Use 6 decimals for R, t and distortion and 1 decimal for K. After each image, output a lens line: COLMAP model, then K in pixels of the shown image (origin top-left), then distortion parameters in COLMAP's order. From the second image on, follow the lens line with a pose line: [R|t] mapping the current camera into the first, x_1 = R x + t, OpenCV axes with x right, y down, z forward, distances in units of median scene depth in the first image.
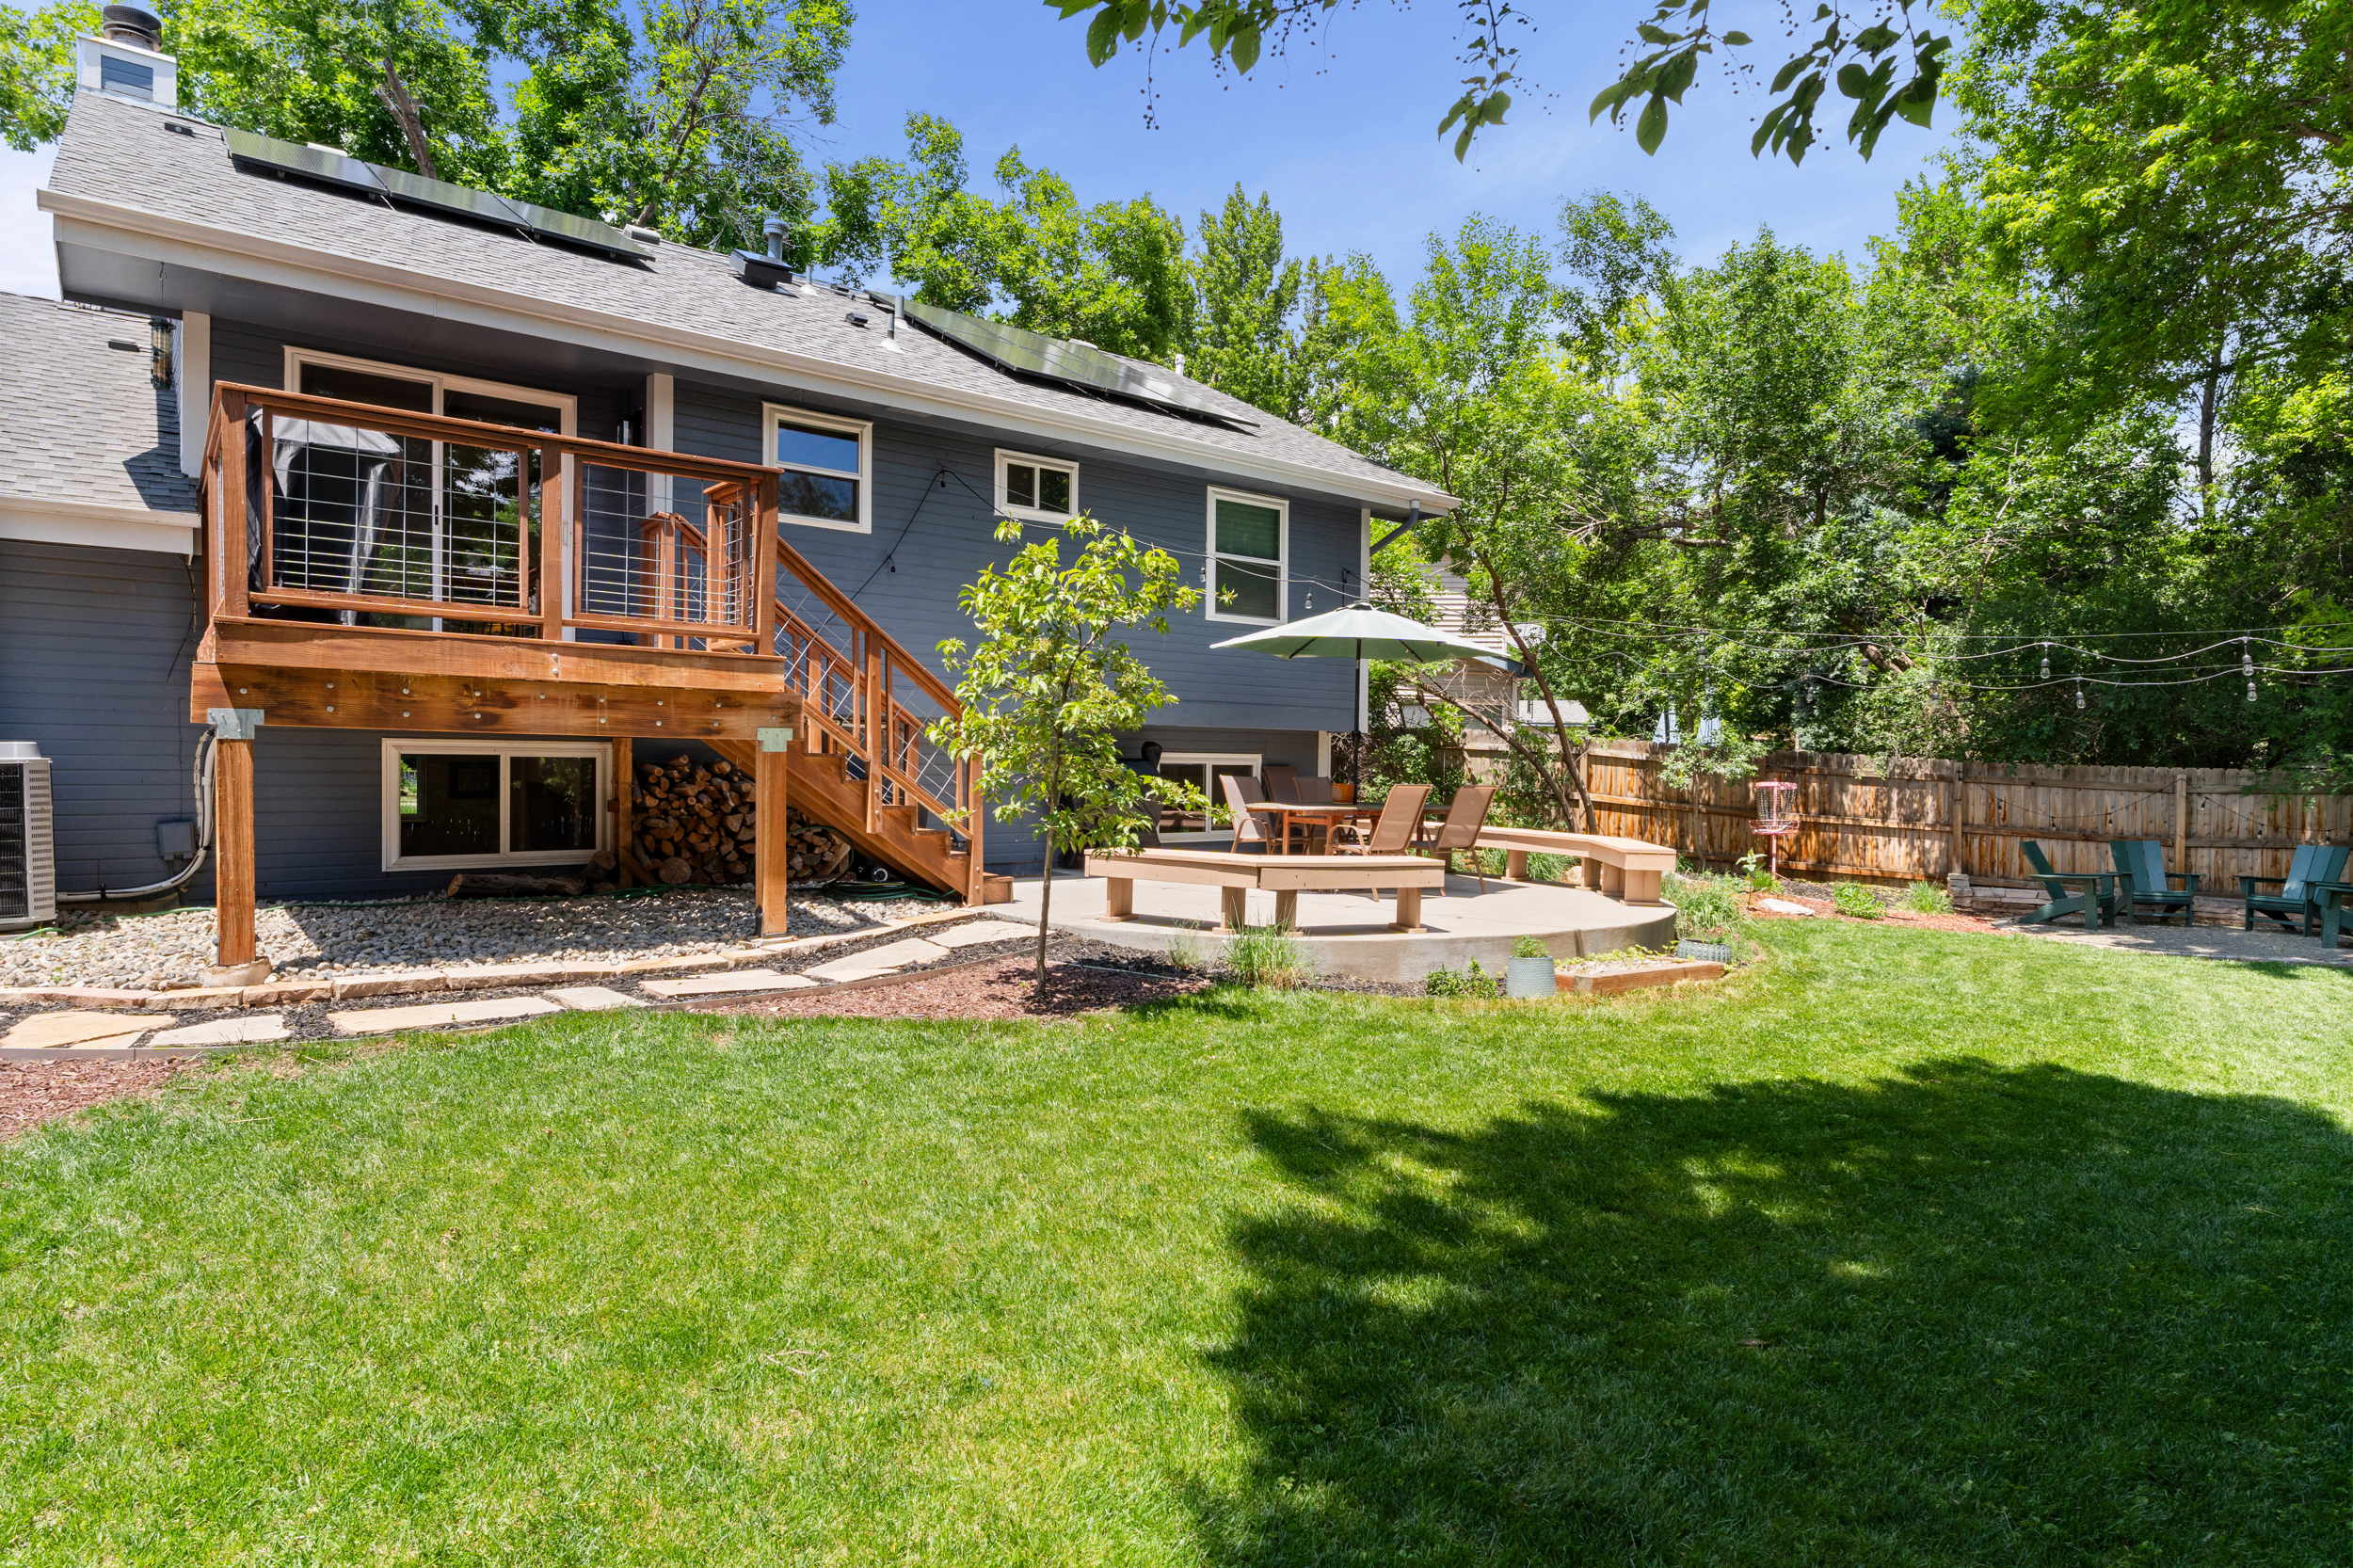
lens RADIAL K [[1286.5, 0, 1176.5], [0, 1286.5, 784.0], [0, 0, 1]] dist [-0.027596, 0.014625]
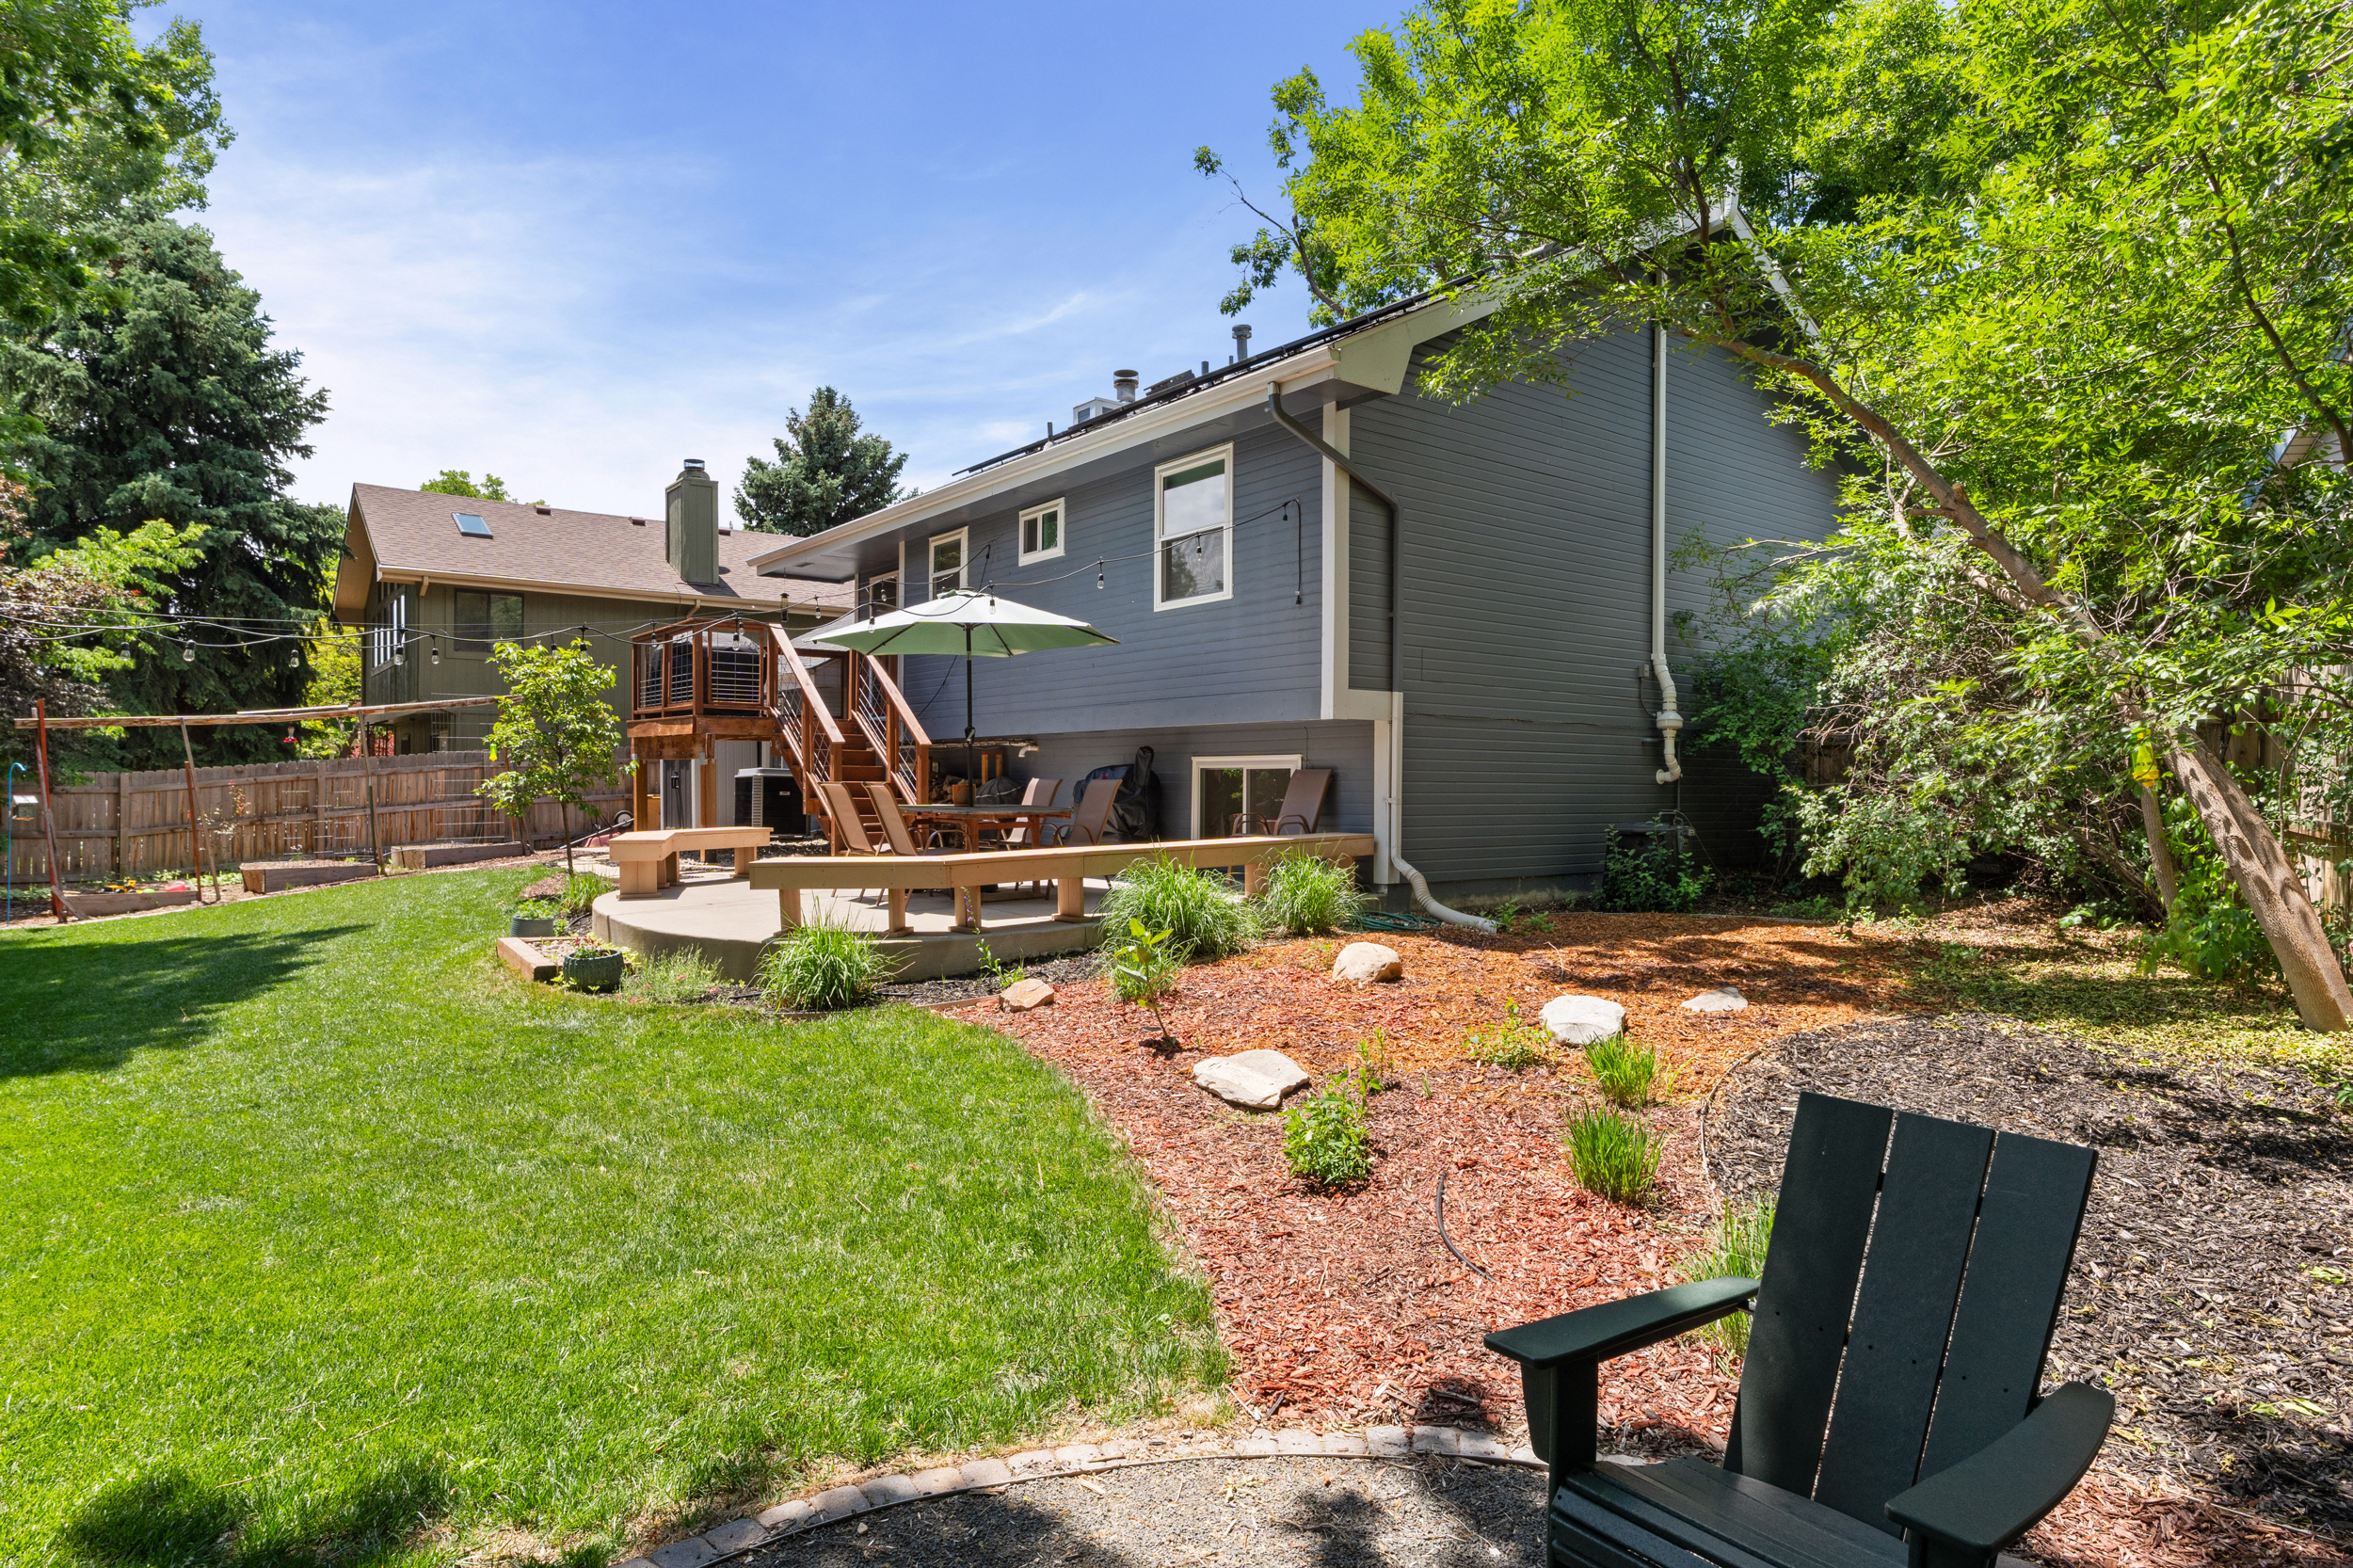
lens RADIAL K [[1286.5, 0, 1176.5], [0, 1286.5, 784.0], [0, 0, 1]] dist [-0.027596, 0.014625]
pose [[-0.021371, -0.012186, -0.999697, 1.292859], [-0.025287, 0.999612, -0.011645, 0.009037], [0.999452, 0.025030, -0.021671, 1.420525]]
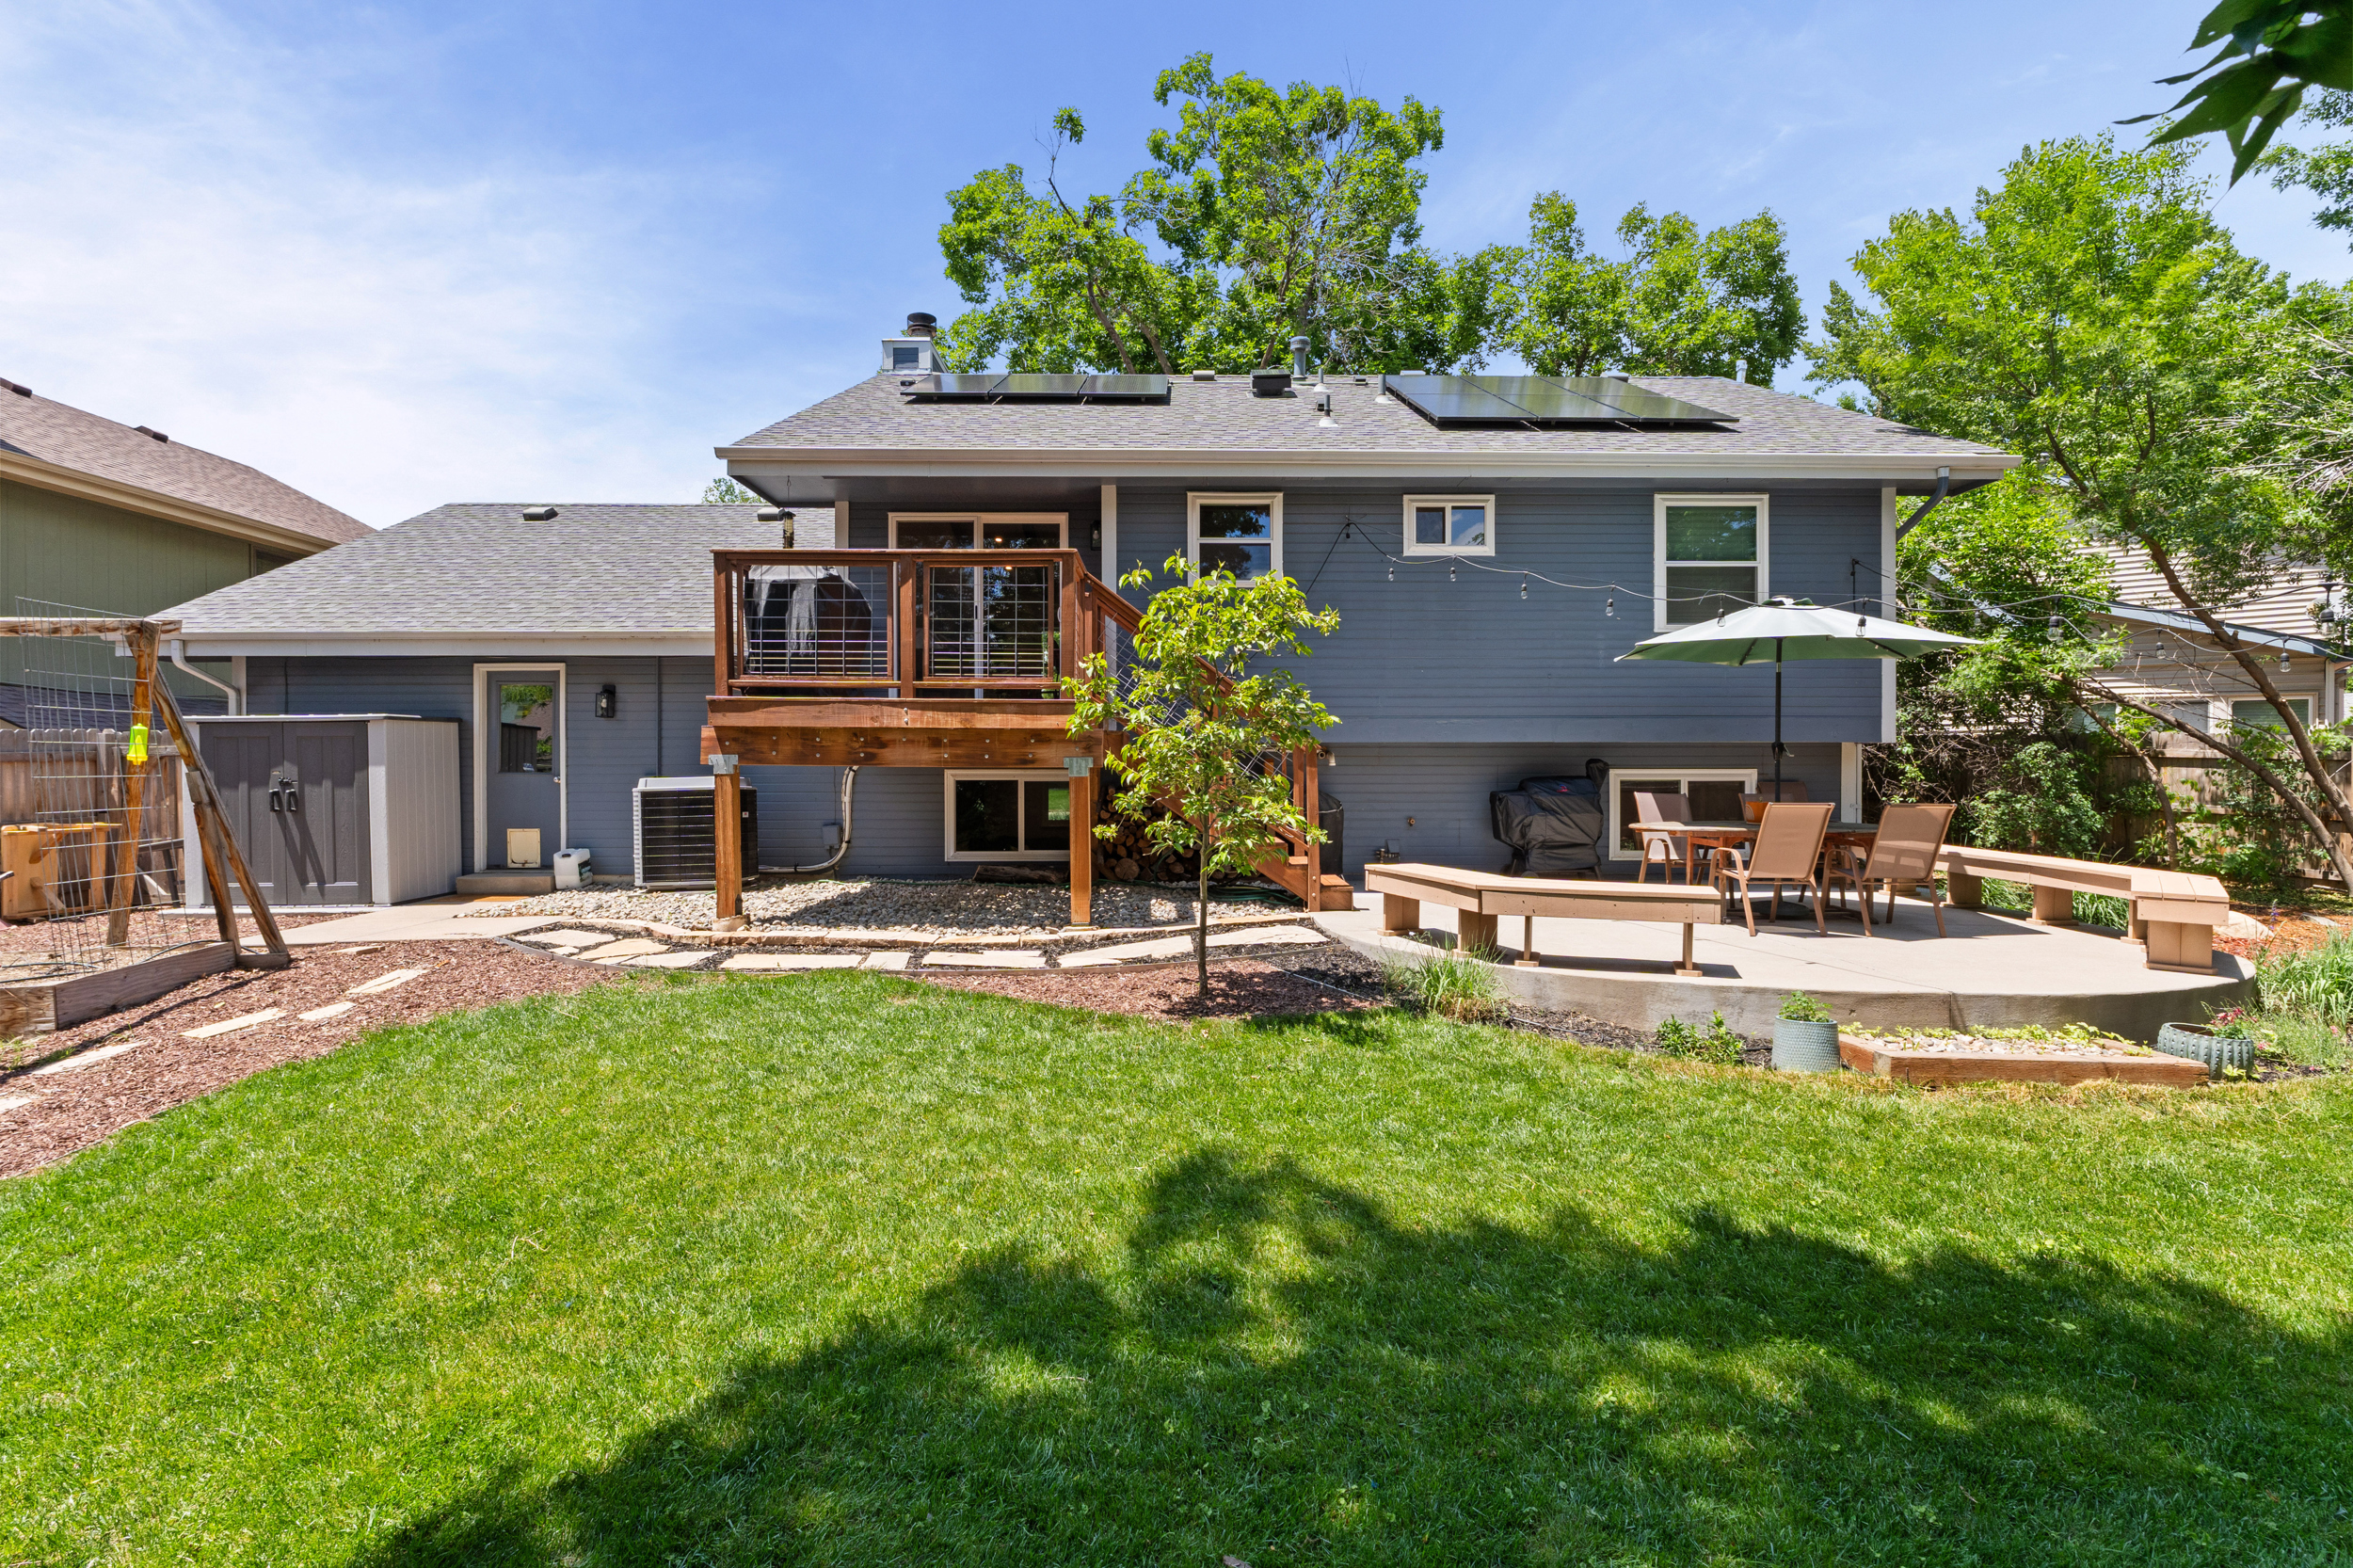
lens RADIAL K [[1054.3, 0, 1205.4], [0, 1054.3, 797.4], [0, 0, 1]] dist [-0.010623, -0.000152]
pose [[0.785592, -0.000364, -0.618745, 0.340150], [0.000589, 1.000000, 0.000160, -0.004085], [0.618745, -0.000490, 0.785592, 0.224412]]
